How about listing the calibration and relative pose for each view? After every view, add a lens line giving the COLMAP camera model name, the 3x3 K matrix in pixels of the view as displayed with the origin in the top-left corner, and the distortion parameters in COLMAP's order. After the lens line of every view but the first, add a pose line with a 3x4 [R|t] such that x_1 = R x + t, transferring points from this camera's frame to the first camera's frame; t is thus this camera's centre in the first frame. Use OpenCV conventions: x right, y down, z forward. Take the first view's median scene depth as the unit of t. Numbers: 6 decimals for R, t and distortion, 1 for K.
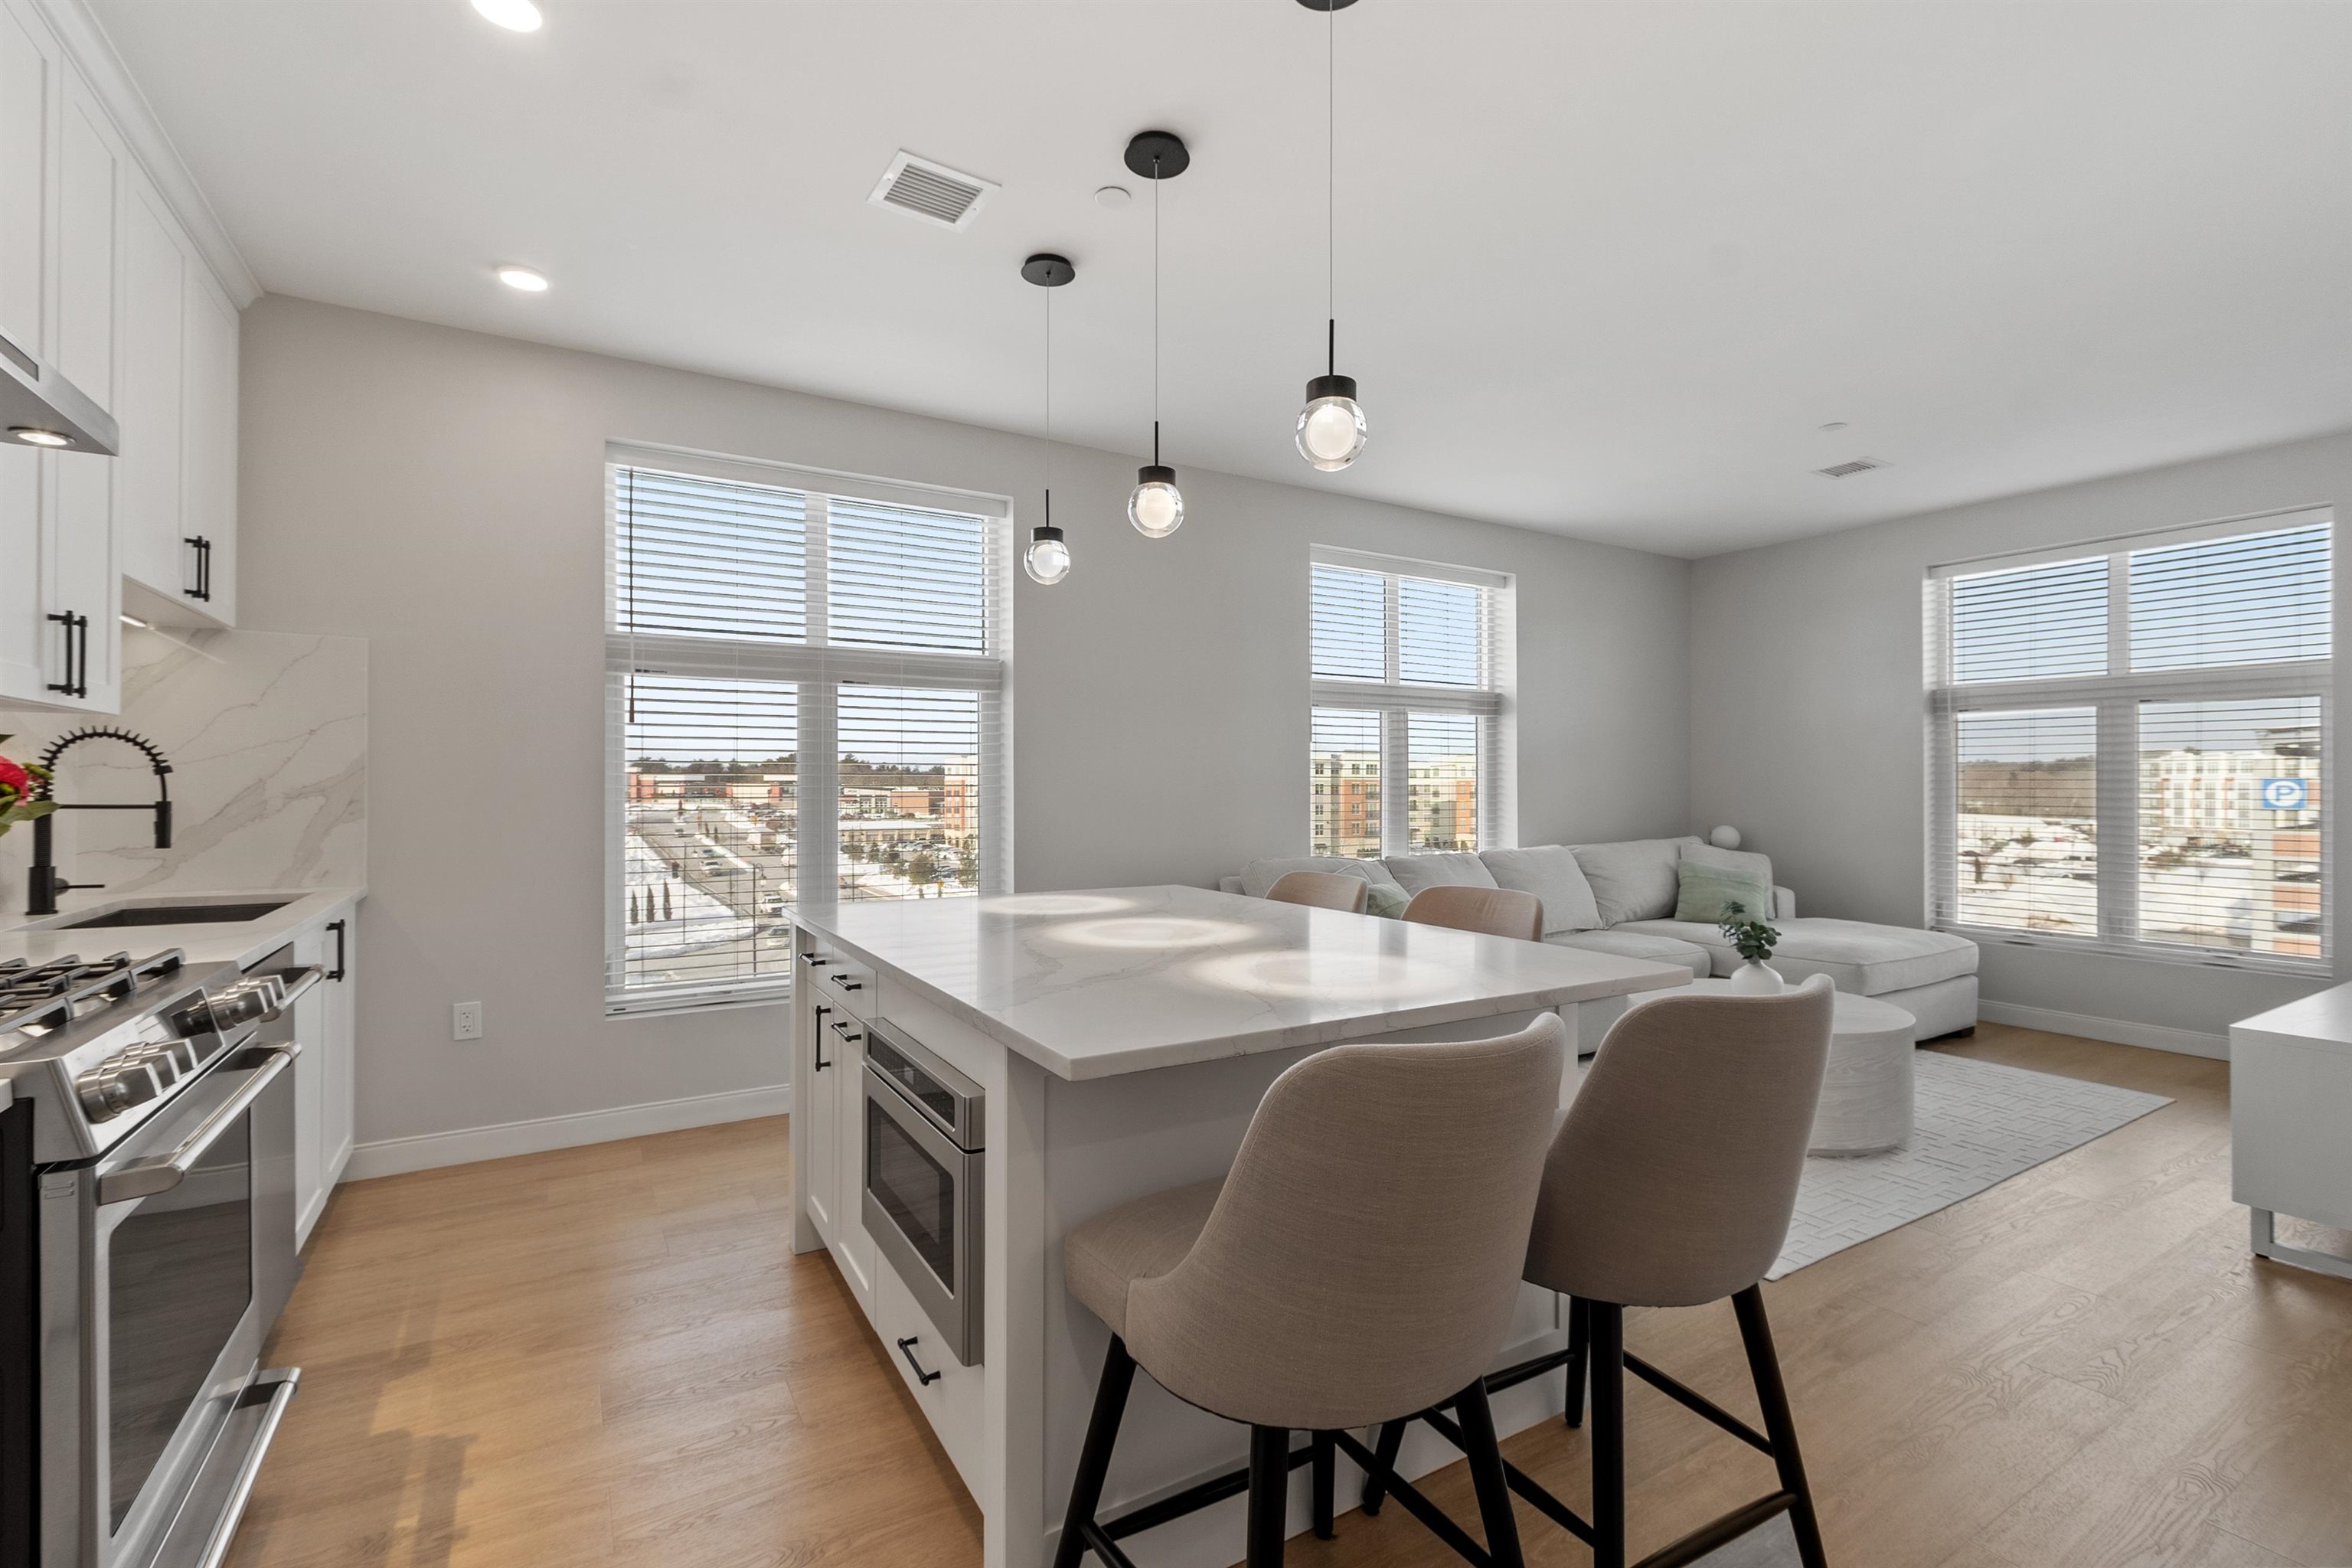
lens RADIAL K [[1022.3, 0, 1176.0], [0, 1022.3, 784.0], [0, 0, 1]] dist [0.007641, -0.000233]
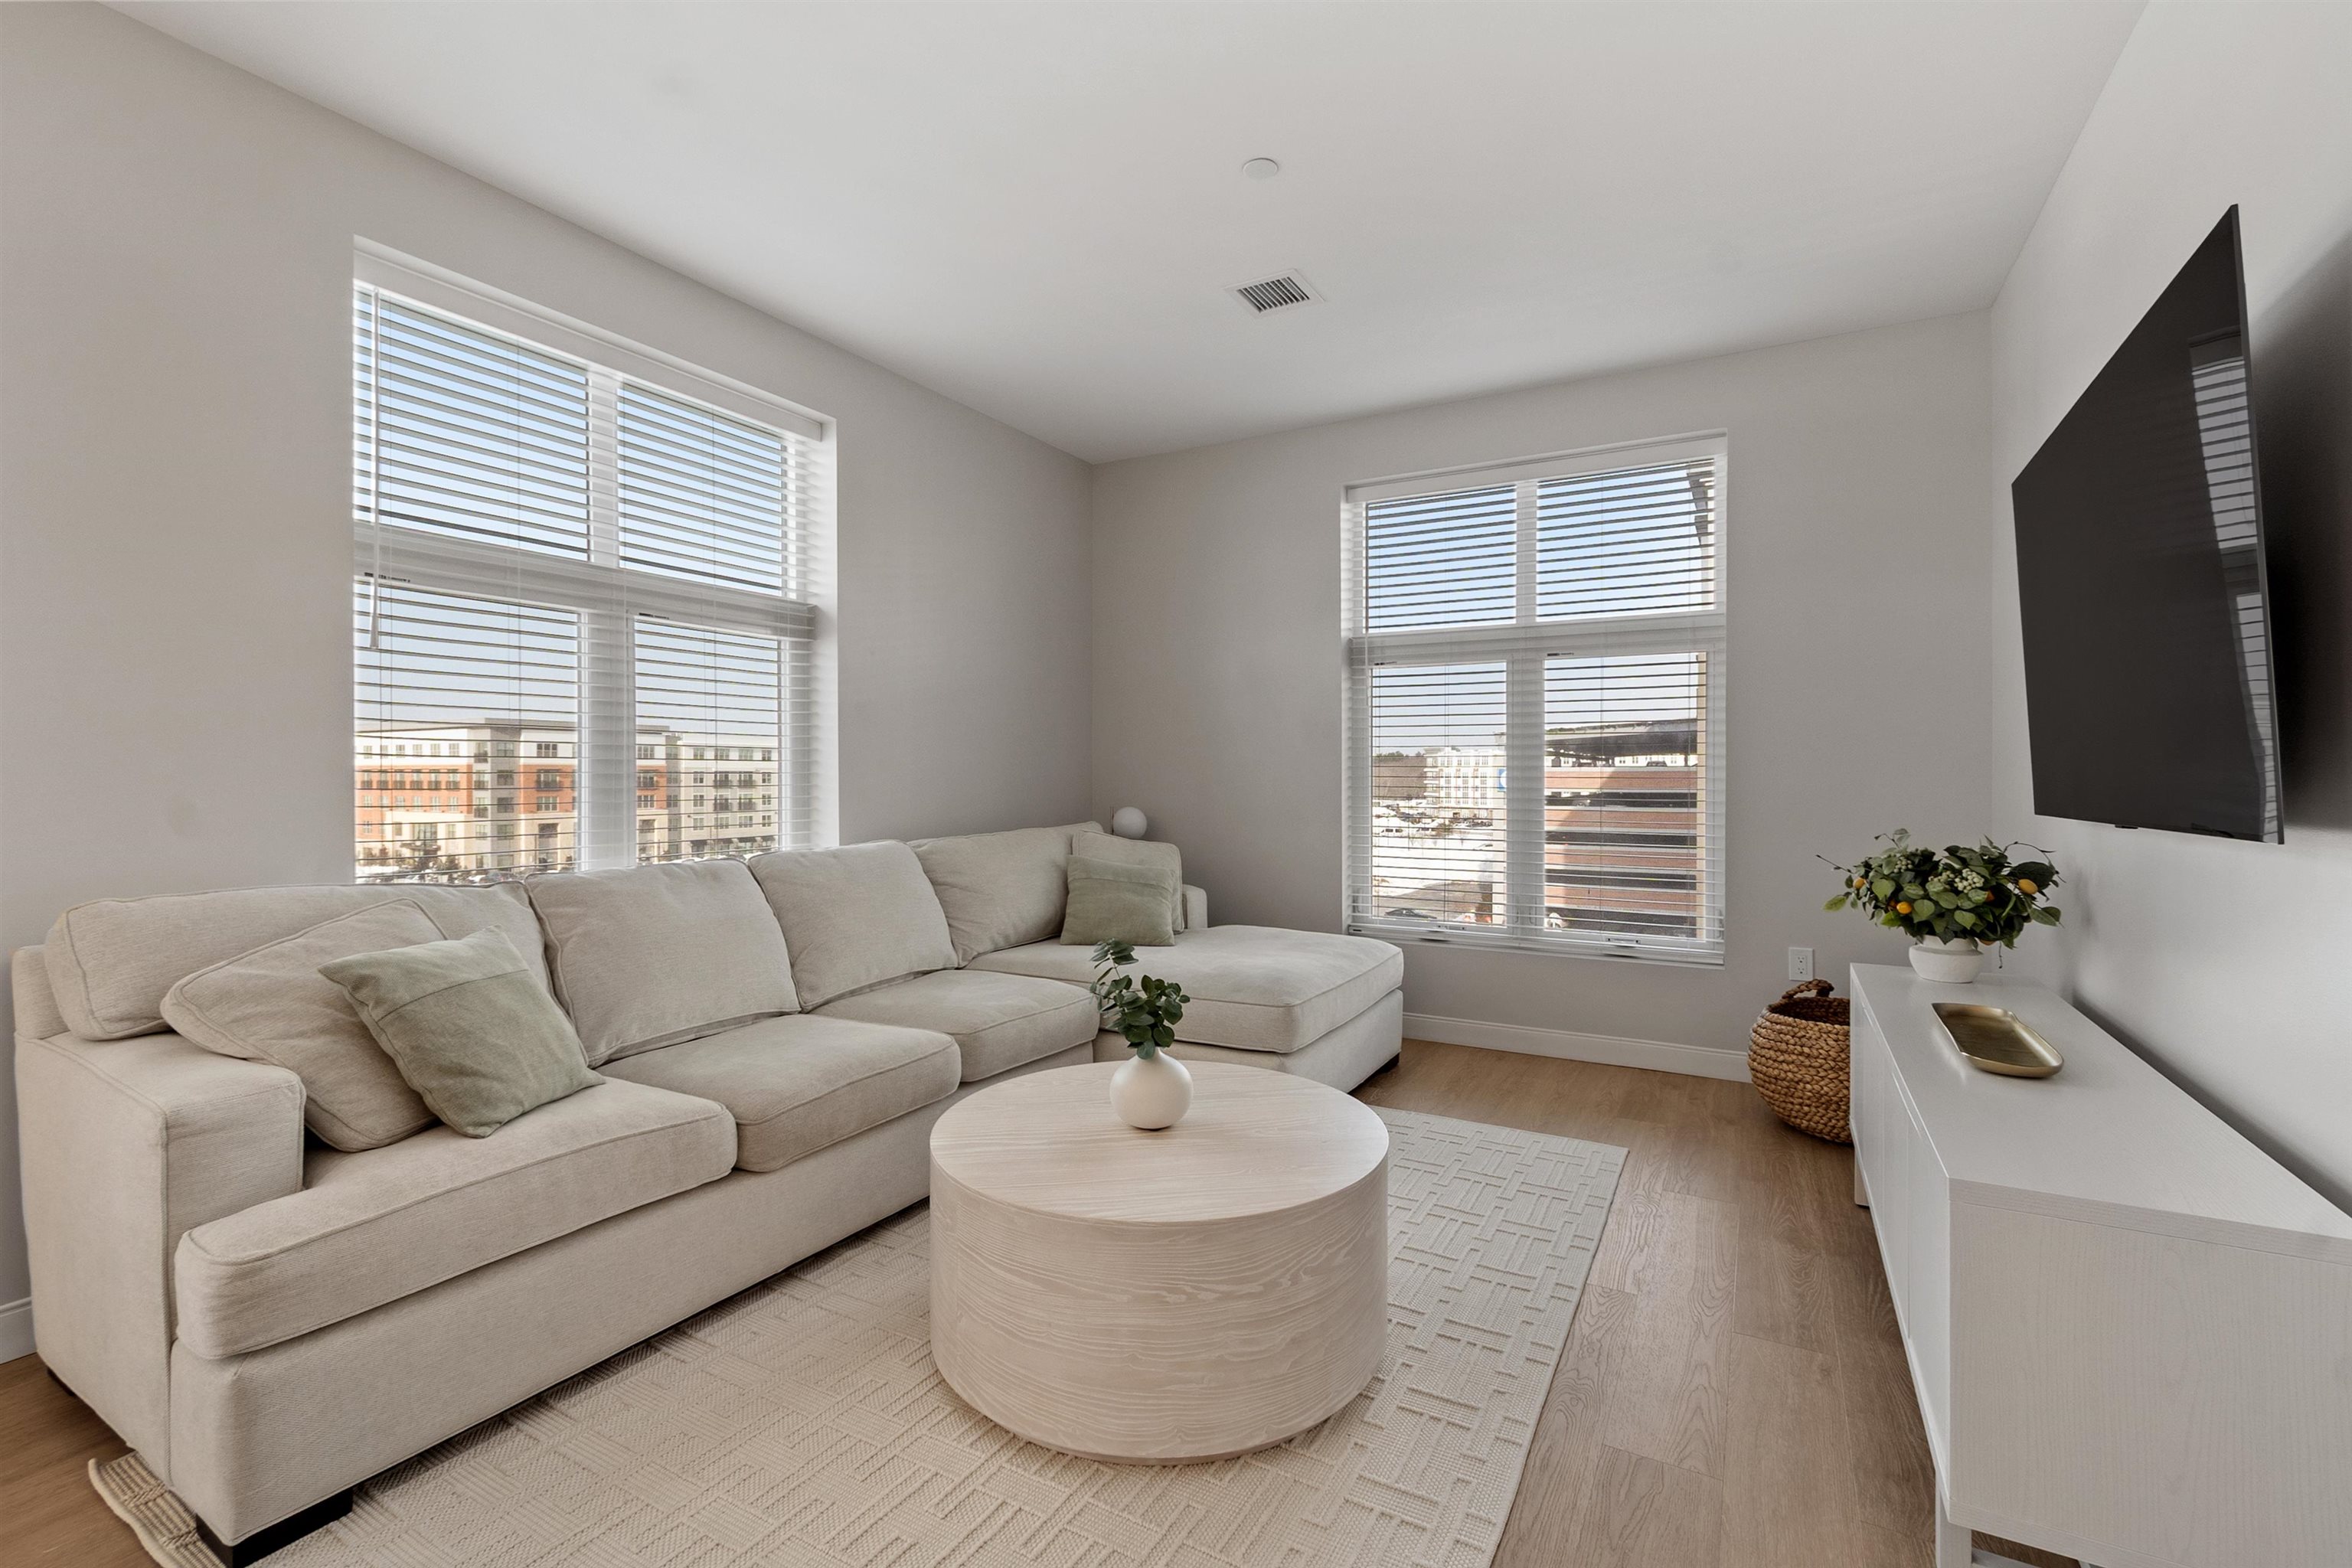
lens RADIAL K [[1024.5, 0, 1142.3], [0, 1024.5, 782.1], [0, 0, 1]] dist [0.002620, 0.000423]
pose [[0.885424, -0.003888, 0.464767, 0.209294], [-0.000319, 0.999960, 0.008974, 0.016982], [-0.464783, -0.008094, 0.885388, 0.352205]]
